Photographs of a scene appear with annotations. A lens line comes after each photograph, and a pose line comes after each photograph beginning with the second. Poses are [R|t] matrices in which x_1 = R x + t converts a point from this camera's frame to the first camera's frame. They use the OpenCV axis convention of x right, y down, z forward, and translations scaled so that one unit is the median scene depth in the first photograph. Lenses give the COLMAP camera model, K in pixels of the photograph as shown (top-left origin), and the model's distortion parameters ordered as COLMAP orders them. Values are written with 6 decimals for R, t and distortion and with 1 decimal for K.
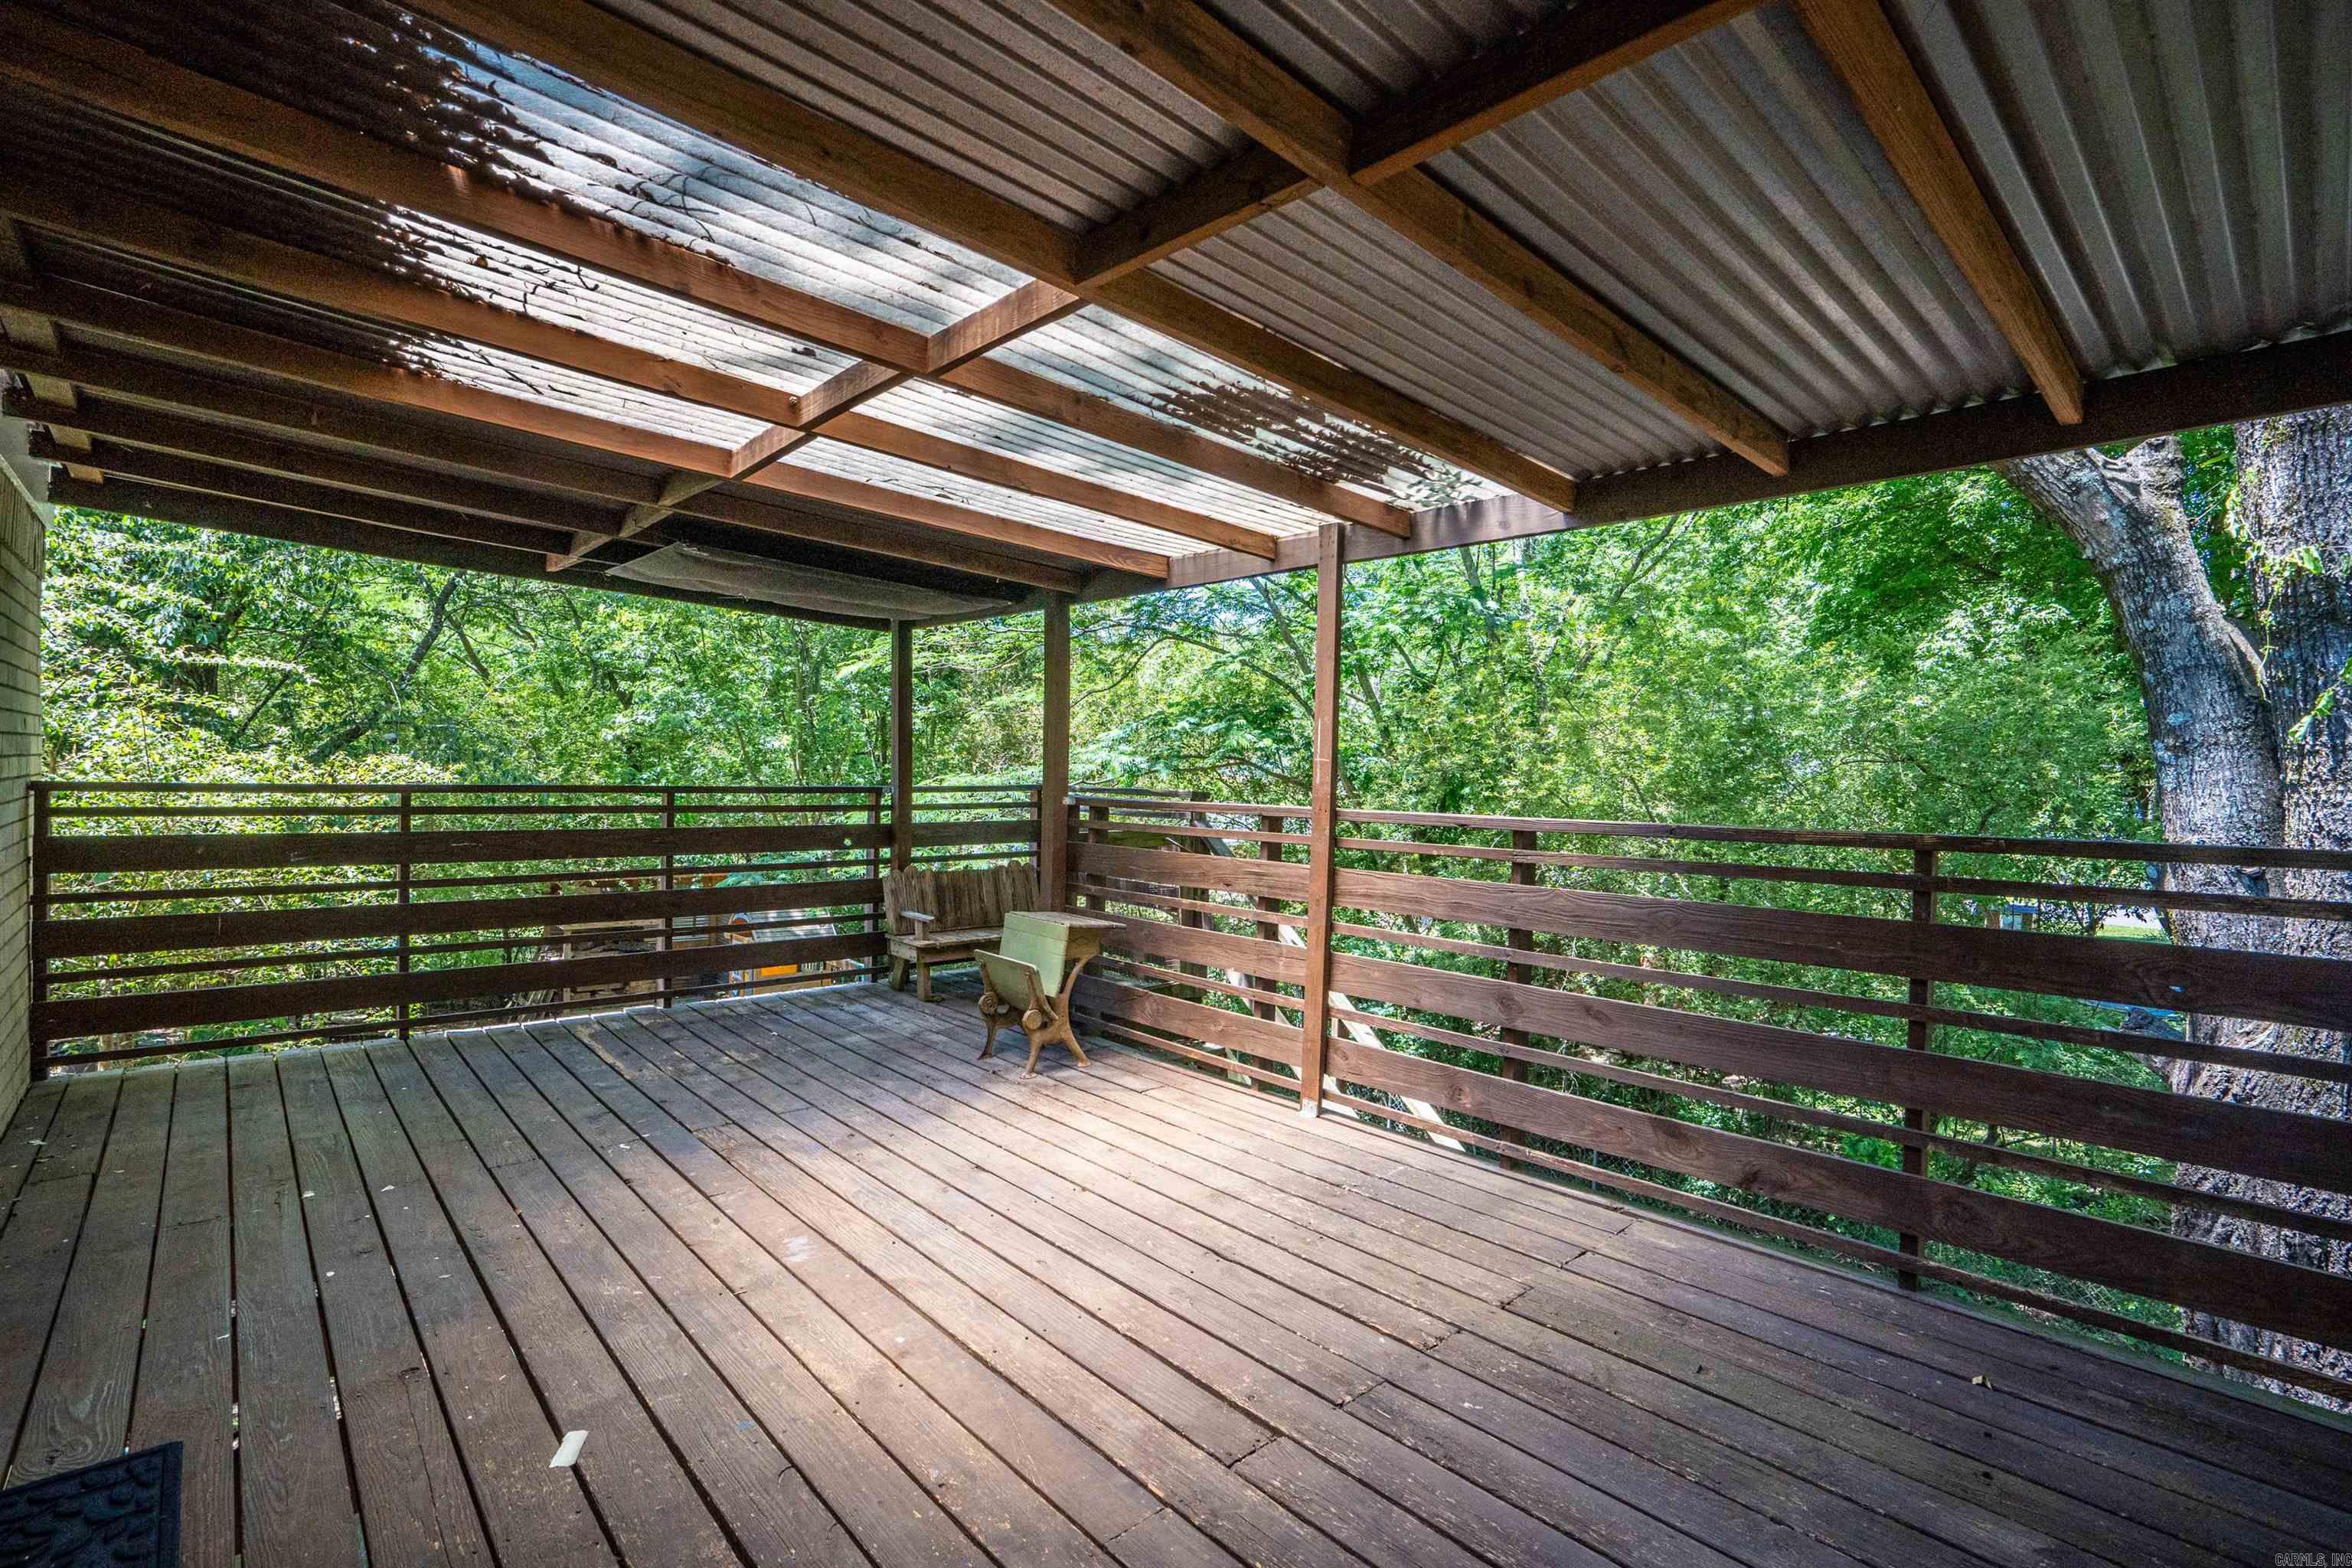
lens RADIAL K [[1093.9, 0, 1176.0], [0, 1093.9, 784.0], [0, 0, 1]] dist [-0.015761, 0.018655]
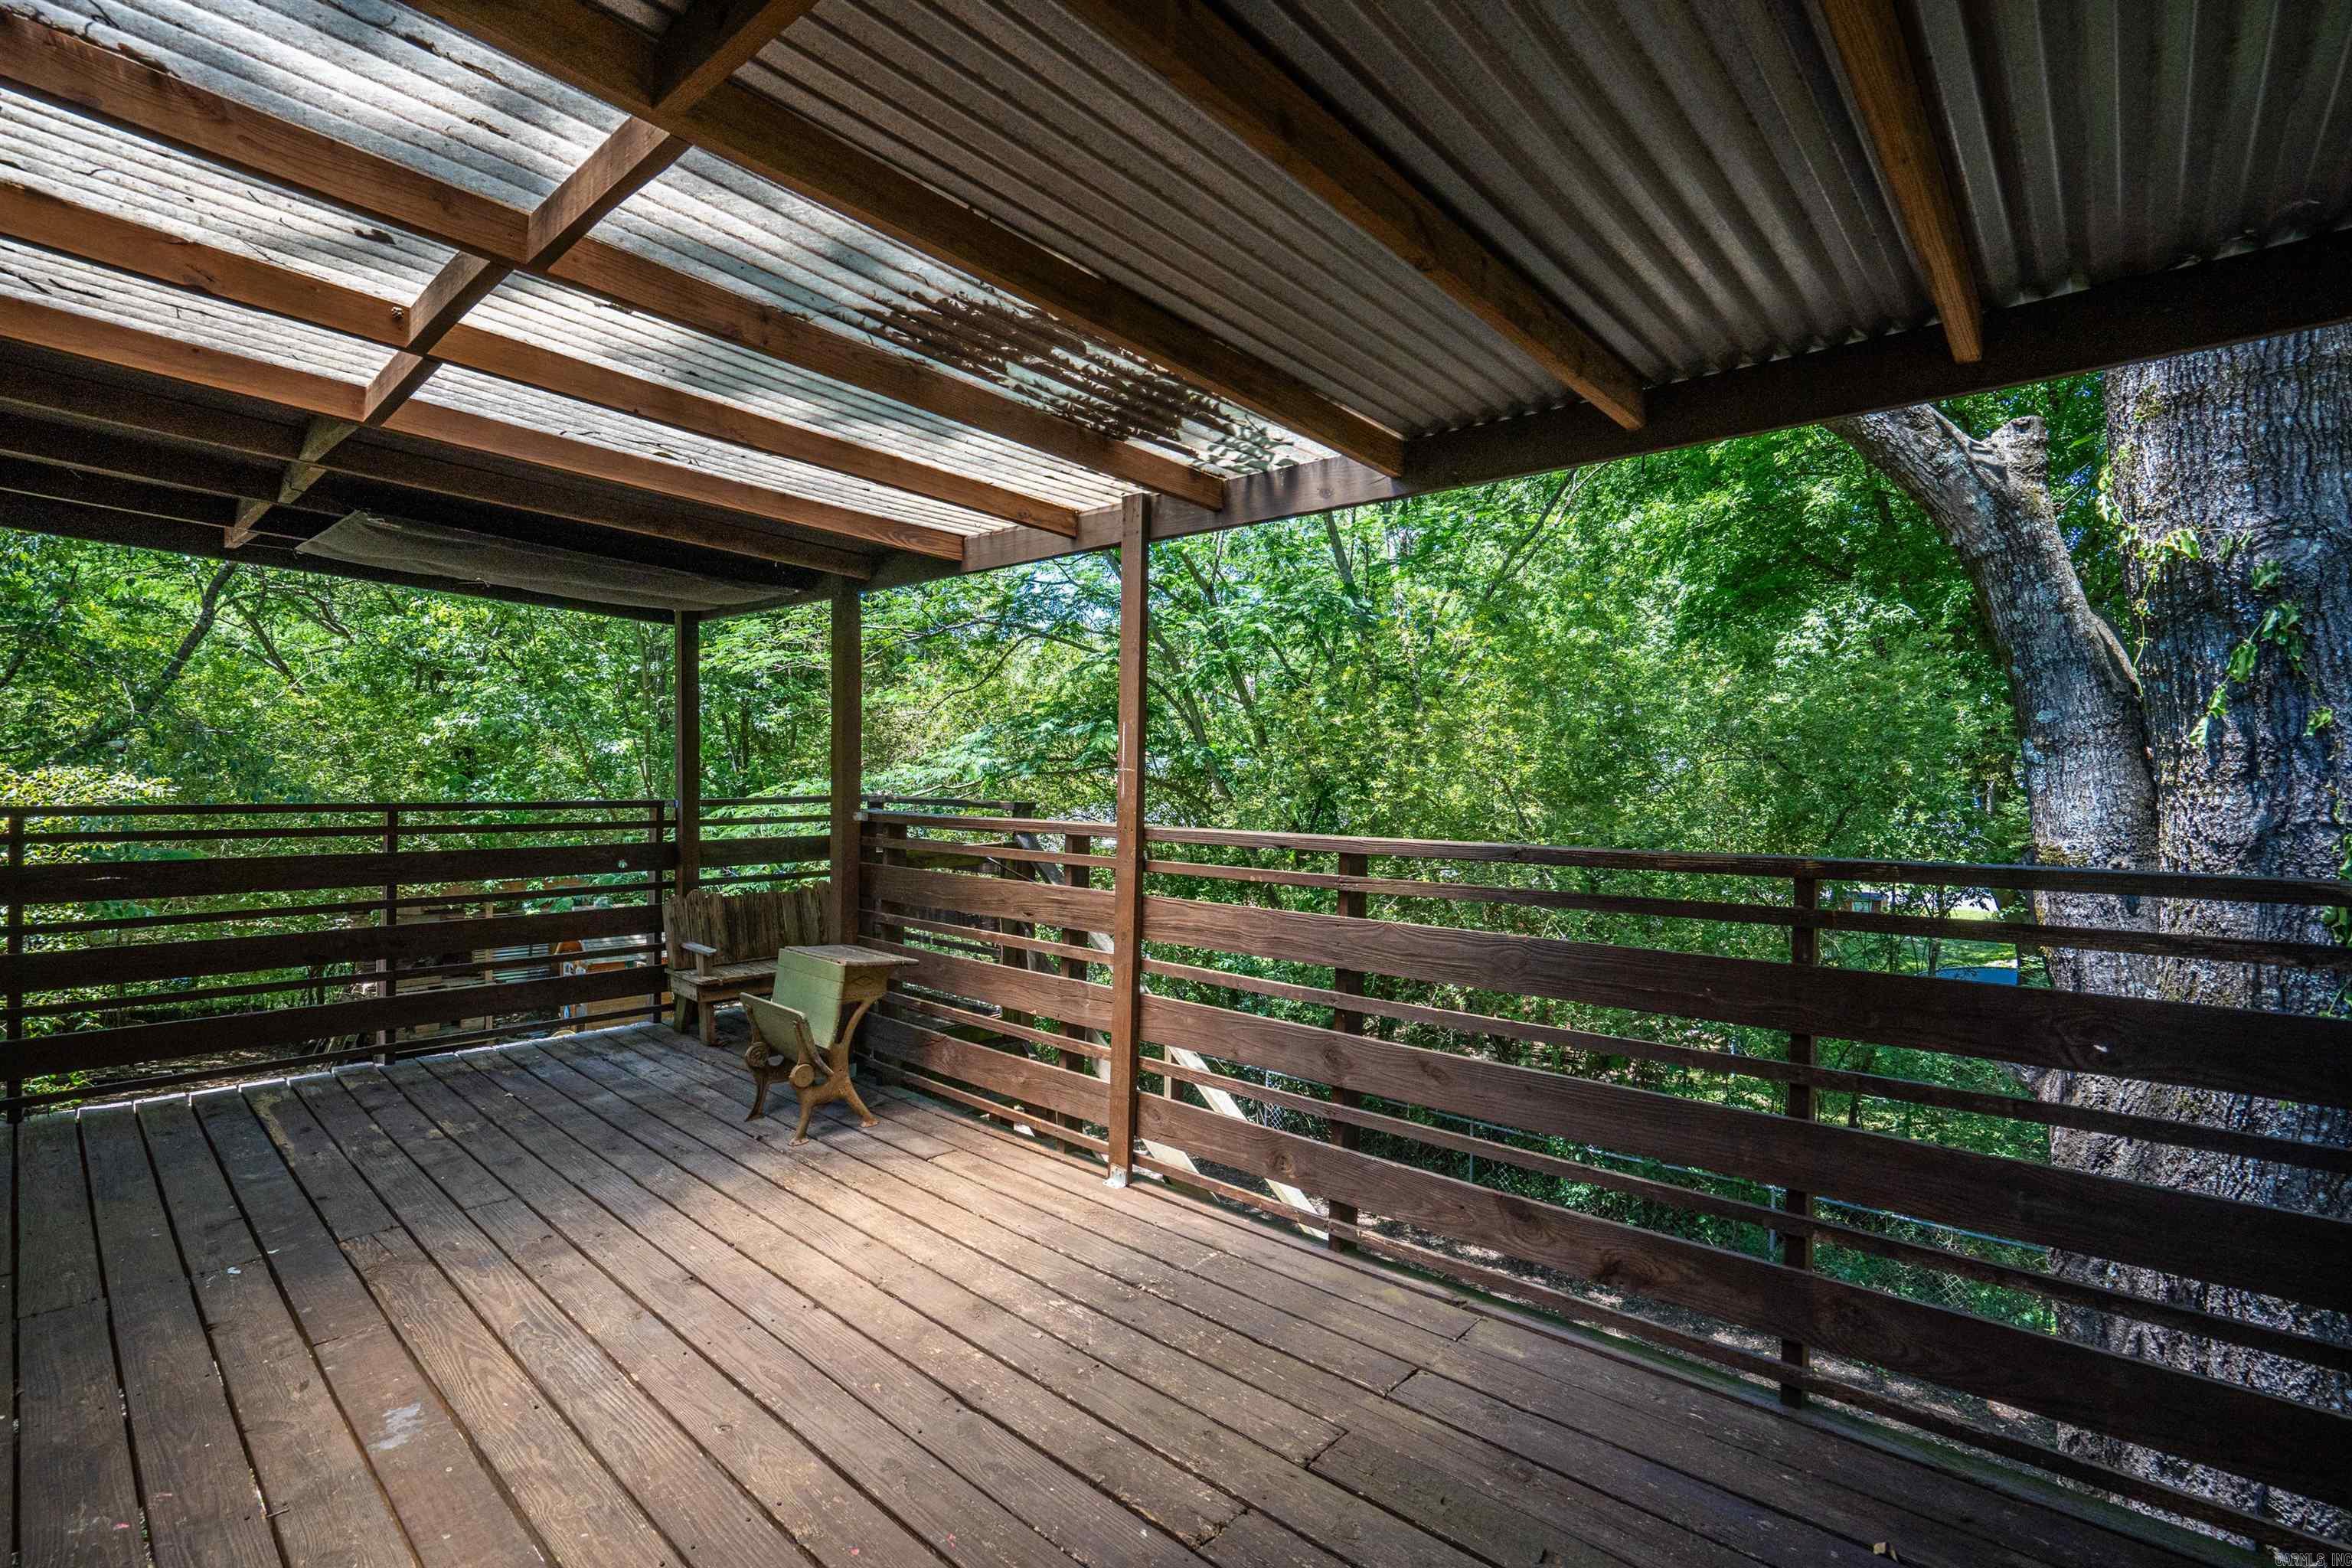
lens RADIAL K [[1078.6, 0, 1163.5], [0, 1078.6, 778.4], [0, 0, 1]] dist [-0.012077, 0.015565]
pose [[0.996726, -0.009780, 0.080261, 0.092257], [0.010100, 0.999943, -0.003584, -0.011497], [-0.080221, 0.004383, 0.996767, 0.151883]]
